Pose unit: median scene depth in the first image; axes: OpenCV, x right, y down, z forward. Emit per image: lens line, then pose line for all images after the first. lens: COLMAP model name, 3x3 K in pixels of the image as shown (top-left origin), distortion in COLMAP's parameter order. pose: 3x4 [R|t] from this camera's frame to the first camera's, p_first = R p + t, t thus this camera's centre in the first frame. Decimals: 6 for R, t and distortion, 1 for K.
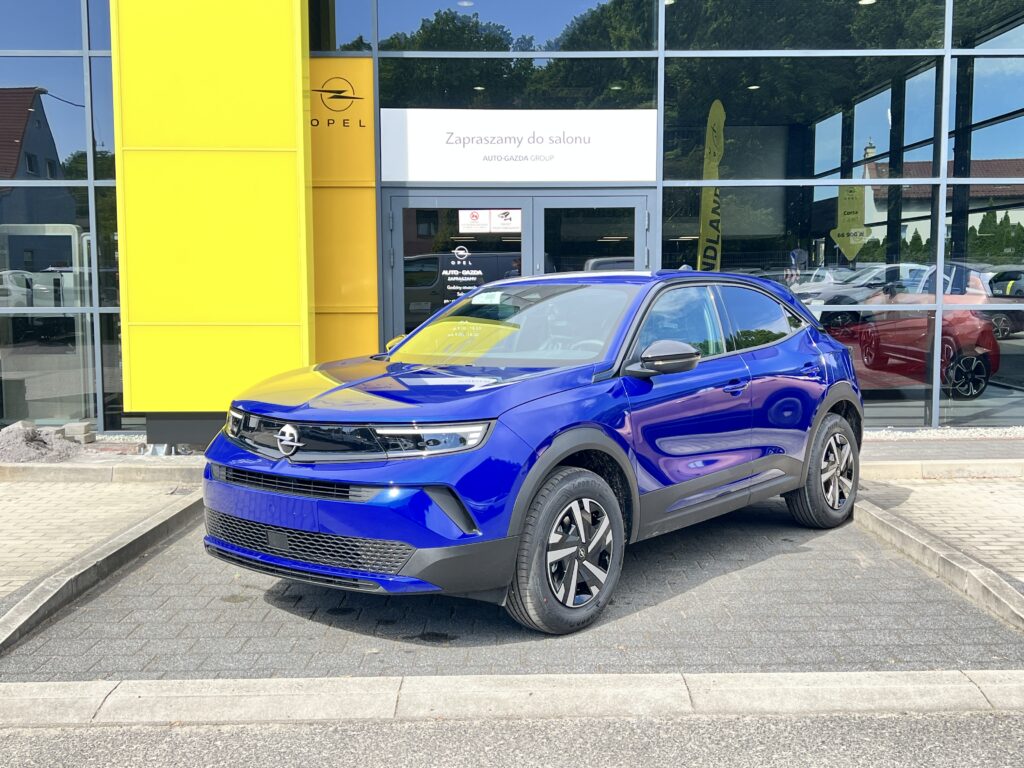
lens RADIAL K [[1084.1, 0, 526.9], [0, 1084.1, 392.4], [0, 0, 1]] dist [0.040348, 0.000000]
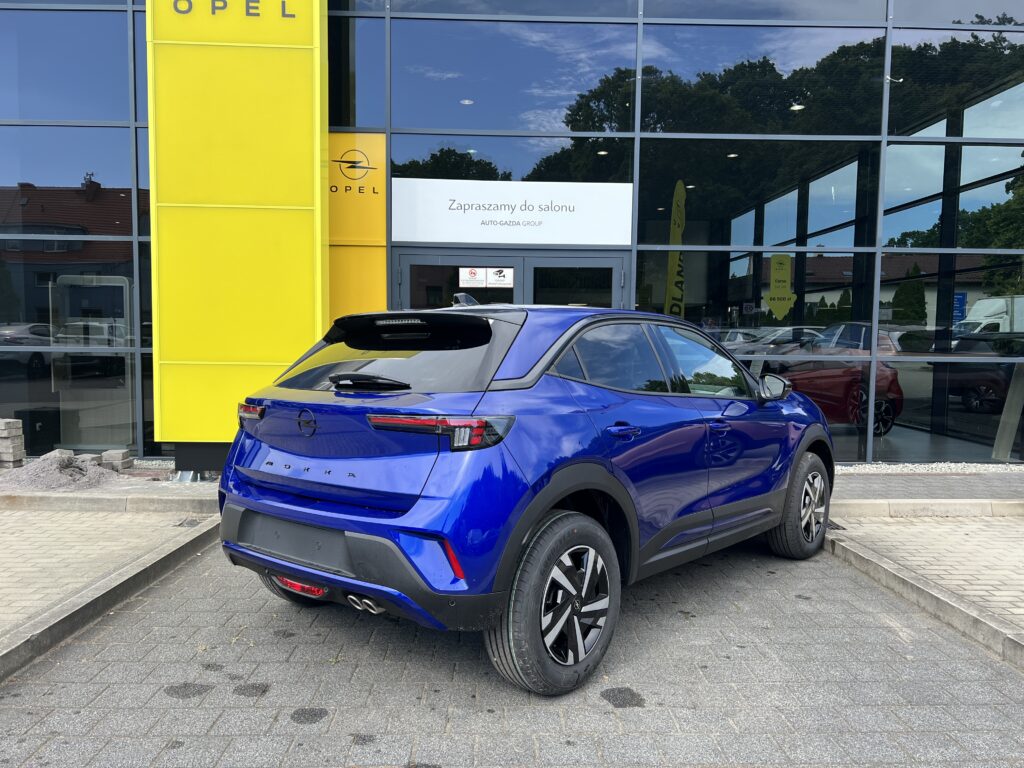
lens RADIAL K [[767.4, 0, 516.6], [0, 767.4, 397.6], [0, 0, 1]] dist [0.038385, -0.044152]
pose [[0.999770, 0.013463, 0.016714, -0.015145], [-0.013013, 0.999558, -0.026731, -0.011073], [-0.017066, 0.026508, 0.999503, 0.212148]]
